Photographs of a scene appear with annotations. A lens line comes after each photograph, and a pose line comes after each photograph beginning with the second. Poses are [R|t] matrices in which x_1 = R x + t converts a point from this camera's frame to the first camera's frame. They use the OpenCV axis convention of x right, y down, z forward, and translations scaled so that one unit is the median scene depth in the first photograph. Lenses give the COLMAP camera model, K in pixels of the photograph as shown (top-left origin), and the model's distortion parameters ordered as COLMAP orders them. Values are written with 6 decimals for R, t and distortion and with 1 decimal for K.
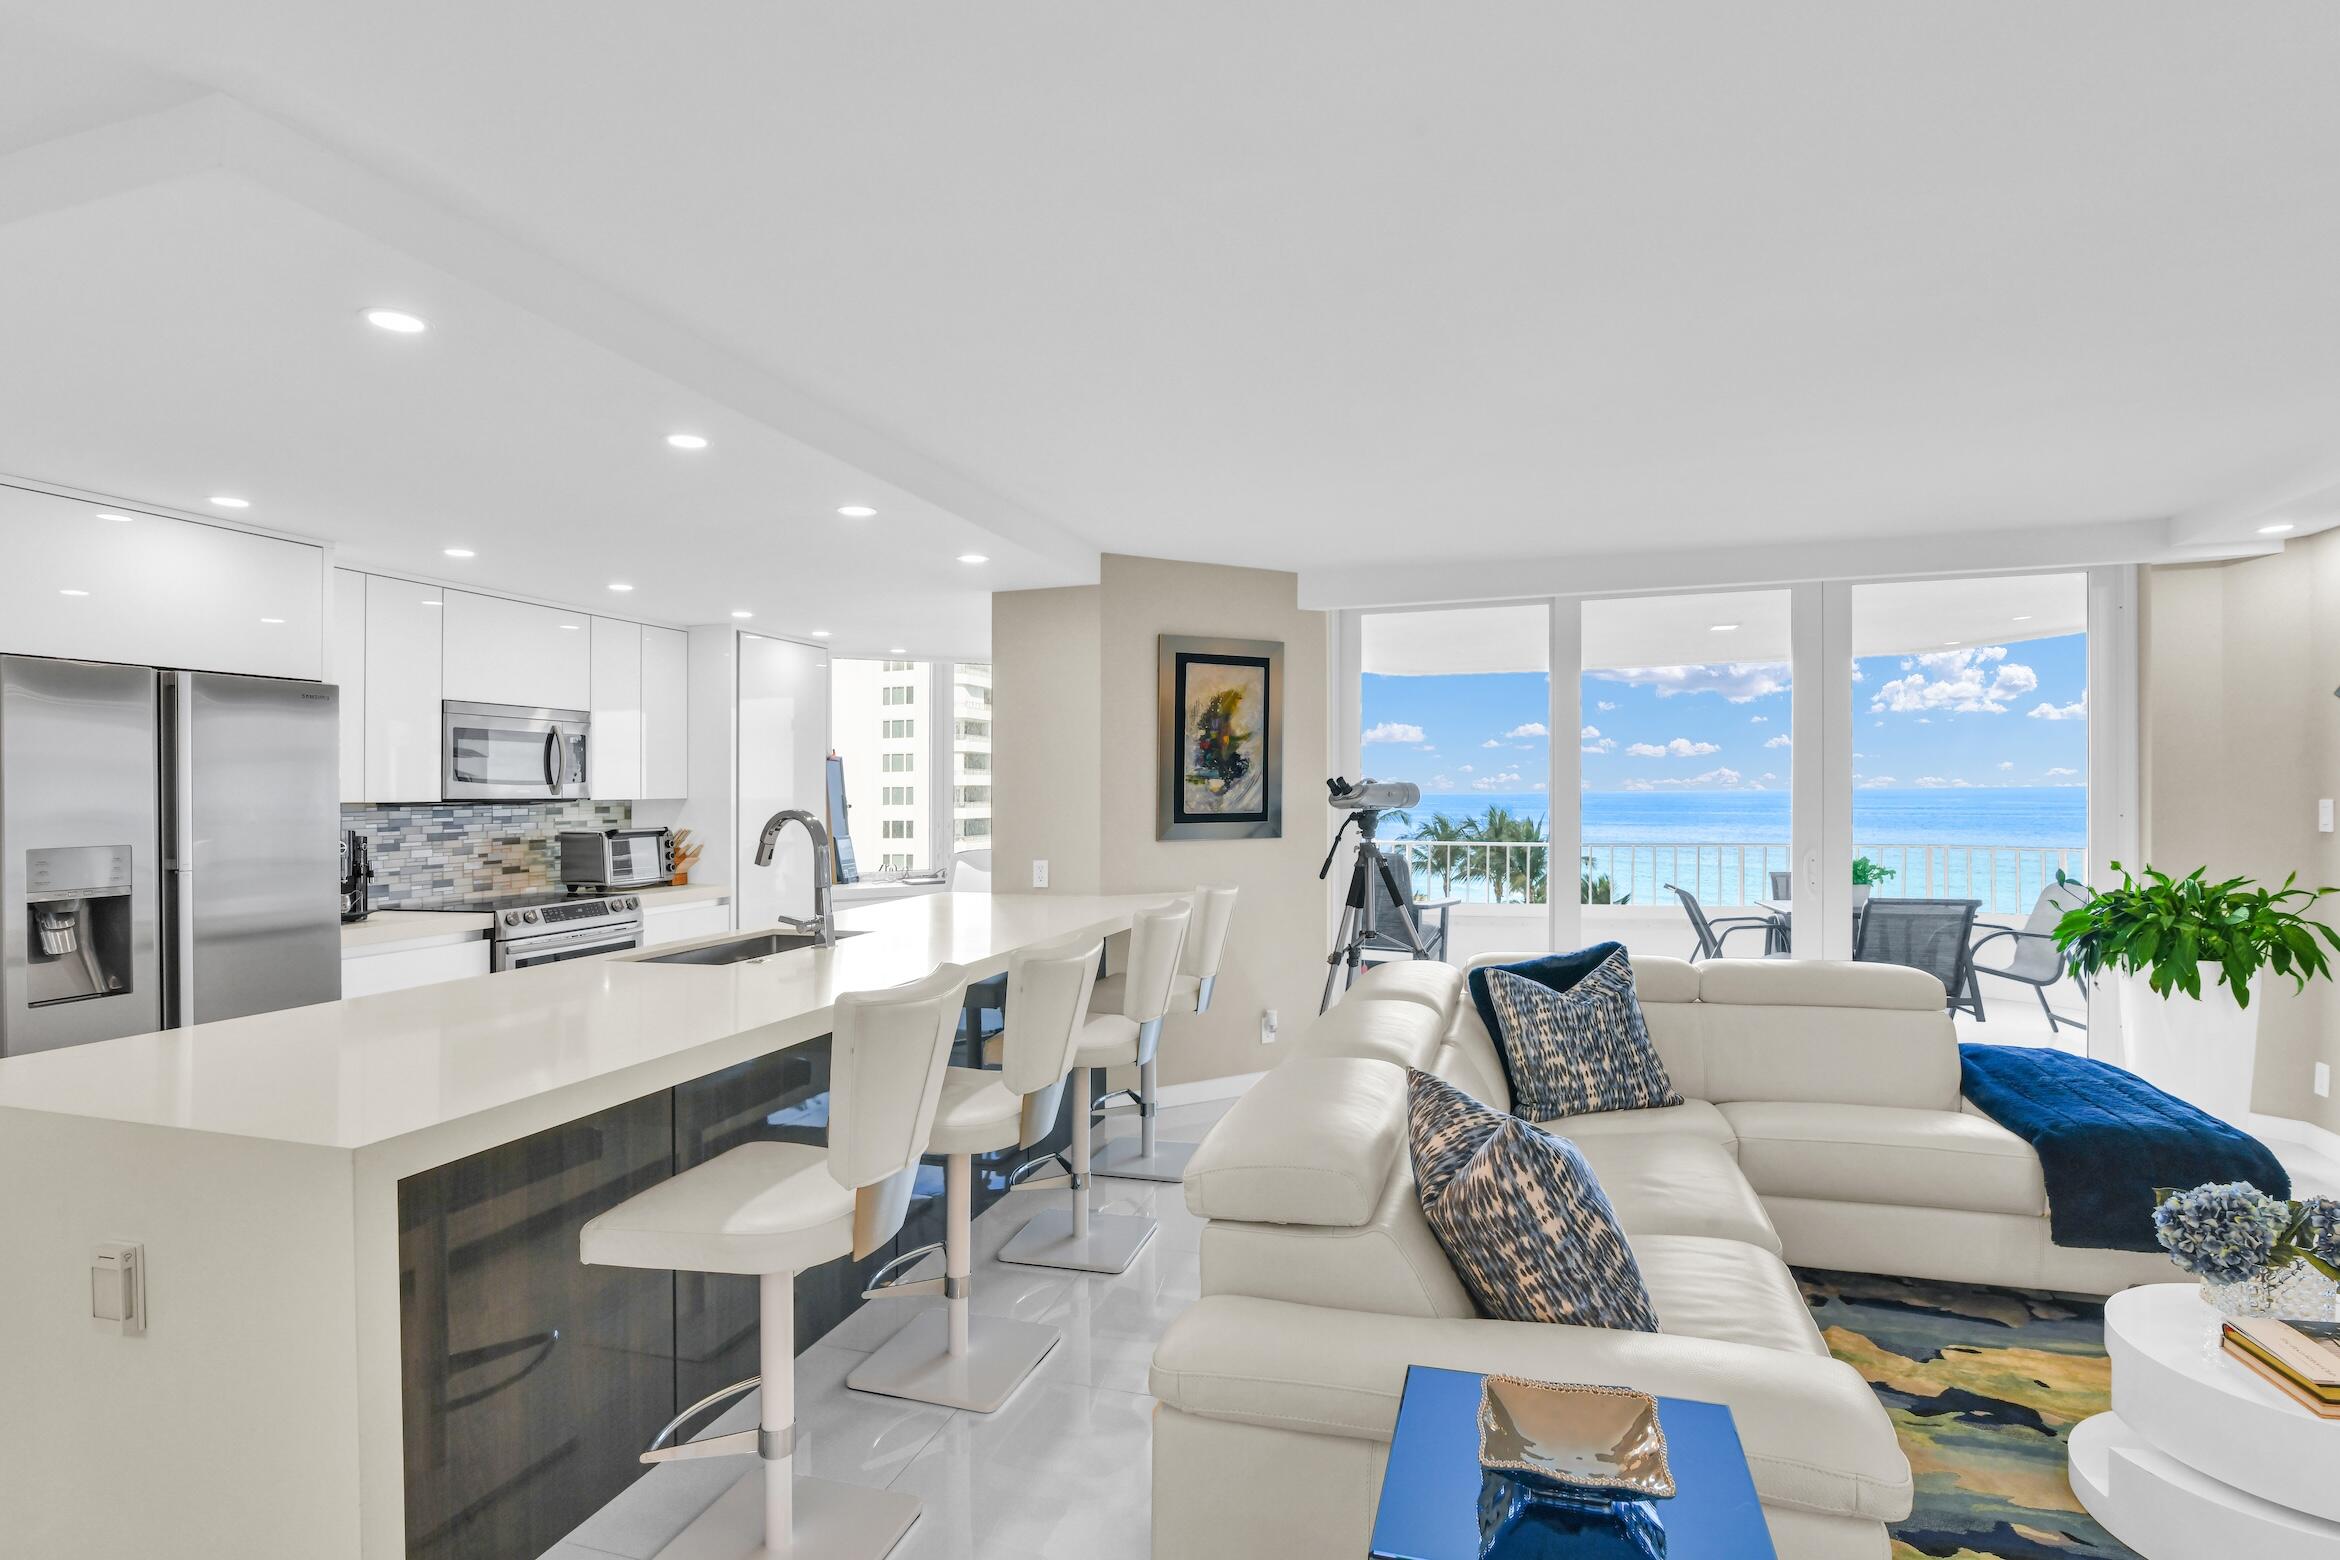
lens RADIAL K [[1133.8, 0, 1173.5], [0, 1133.8, 797.9], [0, 0, 1]] dist [-0.016129, 0.000134]
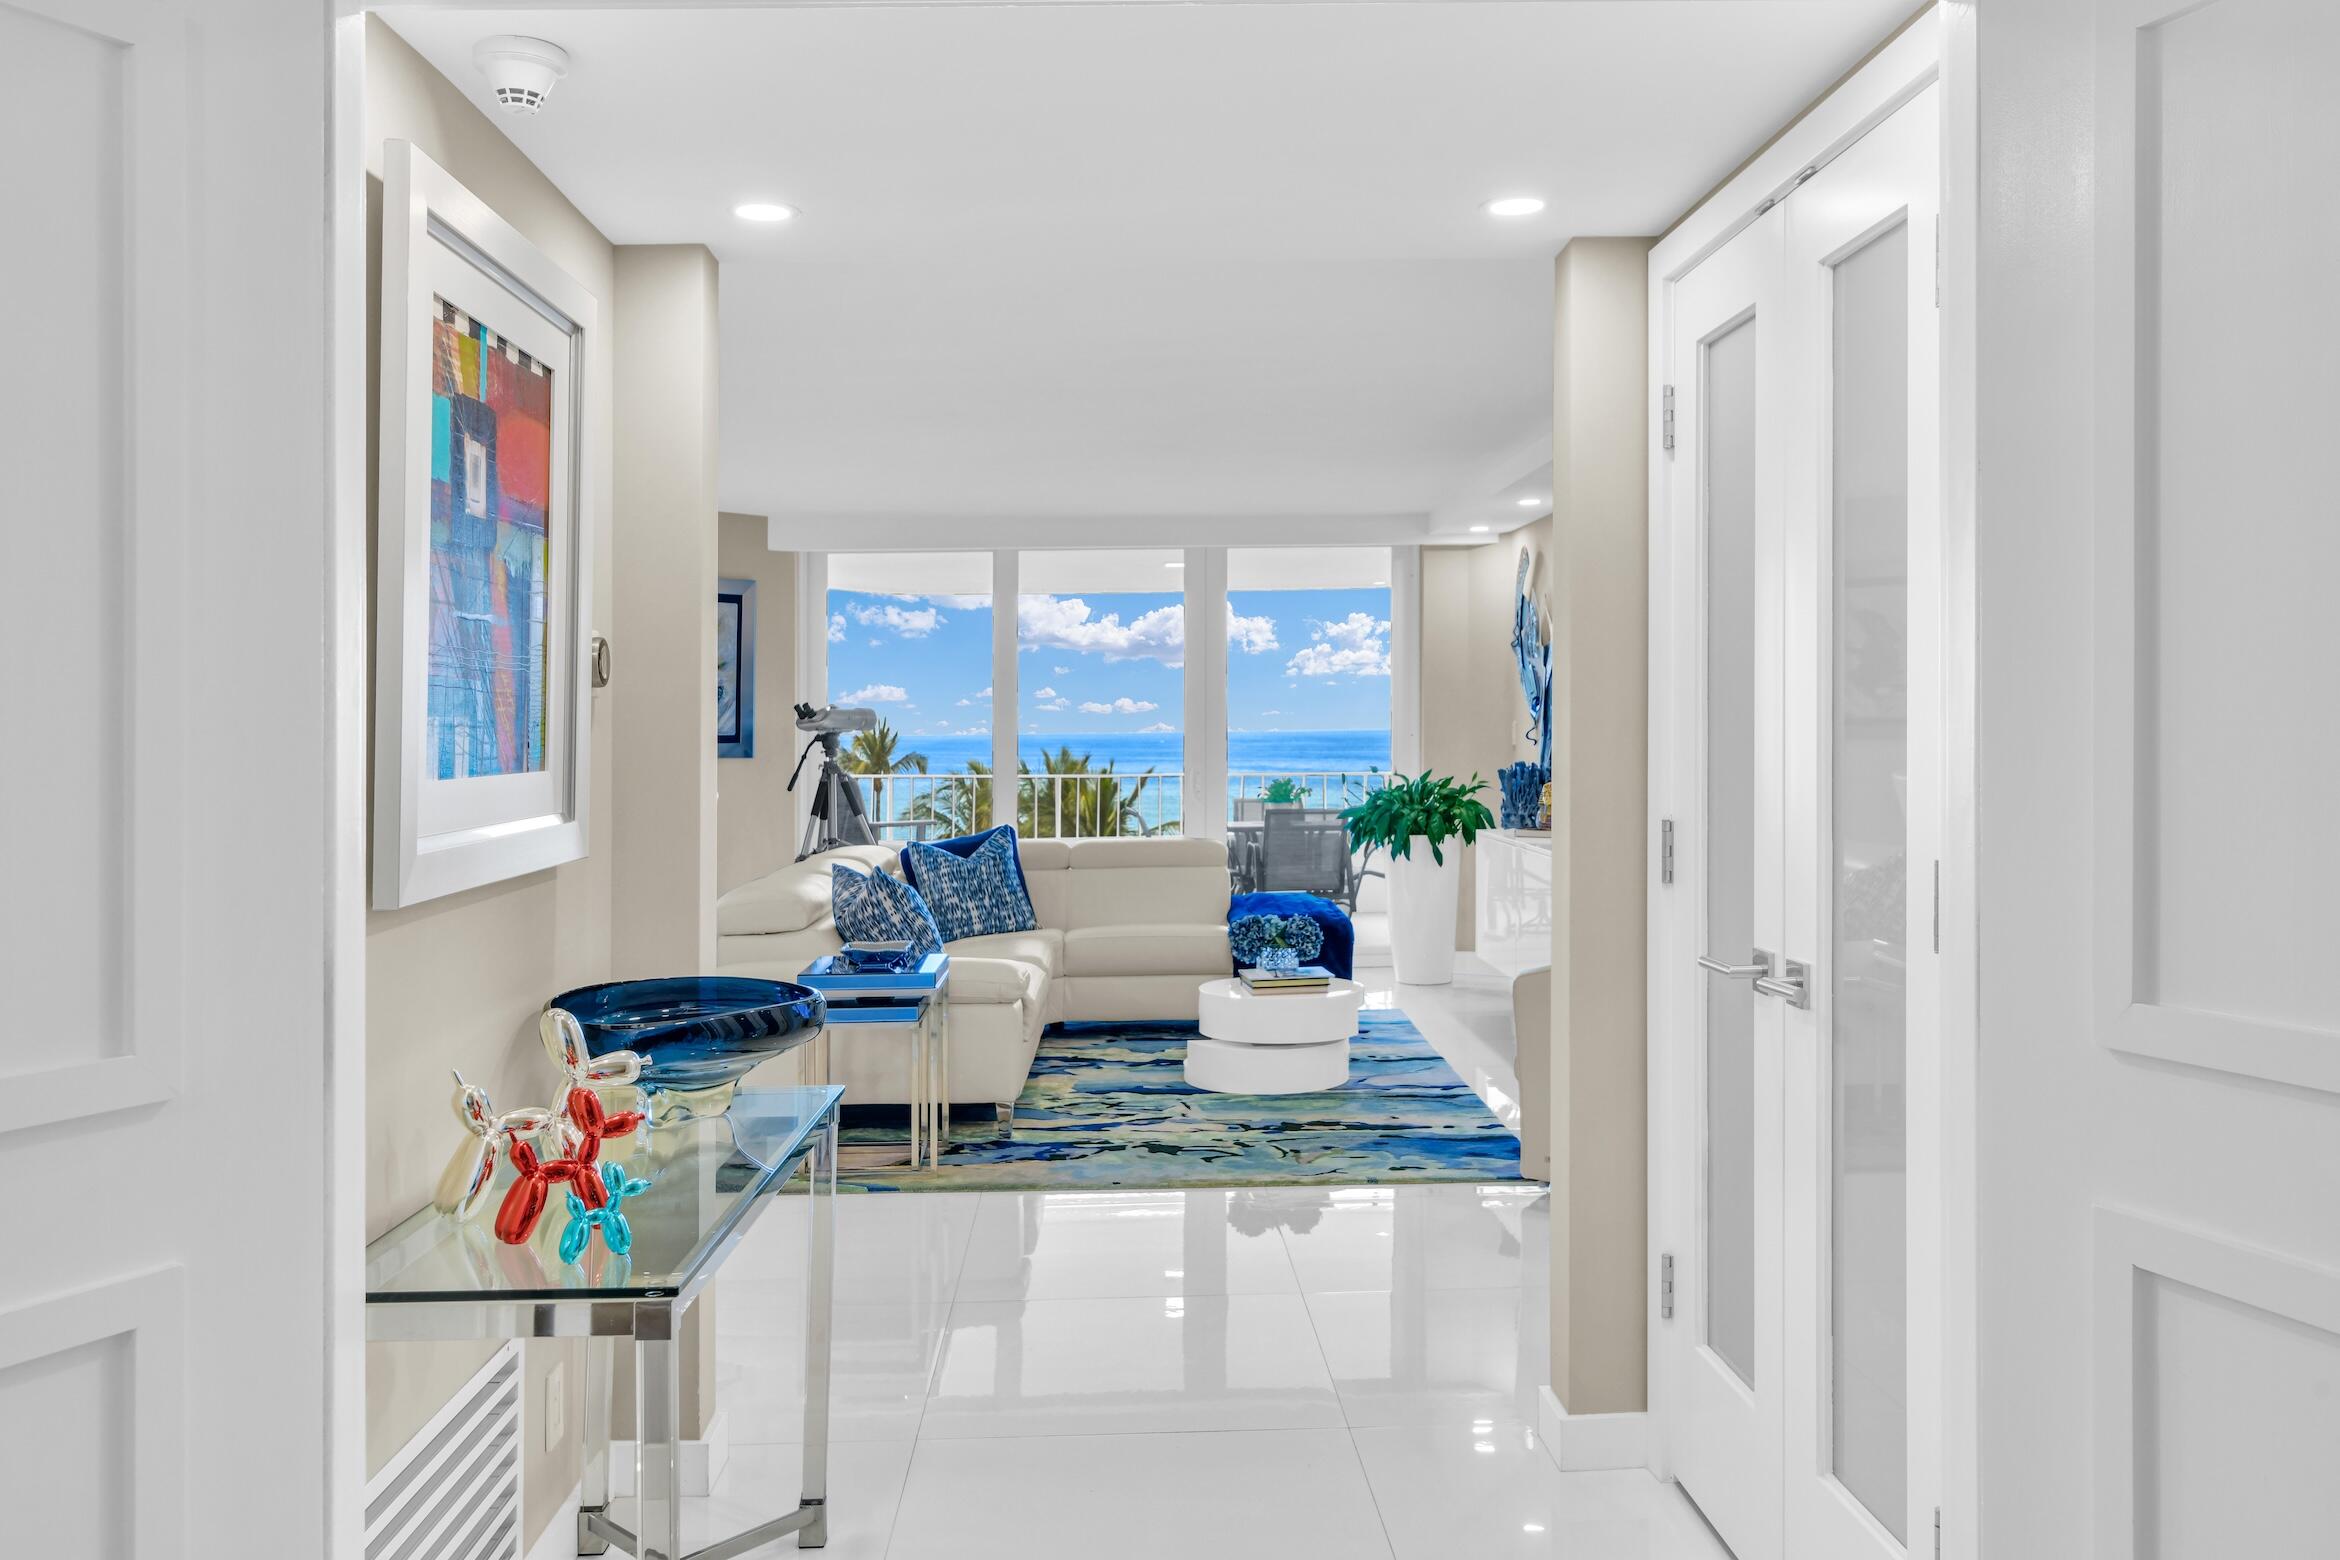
lens RADIAL K [[1788.3, 0, 1158.0], [0, 1788.3, 723.7], [0, 0, 1]] dist [-0.002625, -0.000110]
pose [[0.947237, 0.000965, 0.320532, -0.097334], [0.002080, 0.999956, -0.009158, 0.020078], [-0.320527, 0.009341, 0.947193, -0.845905]]
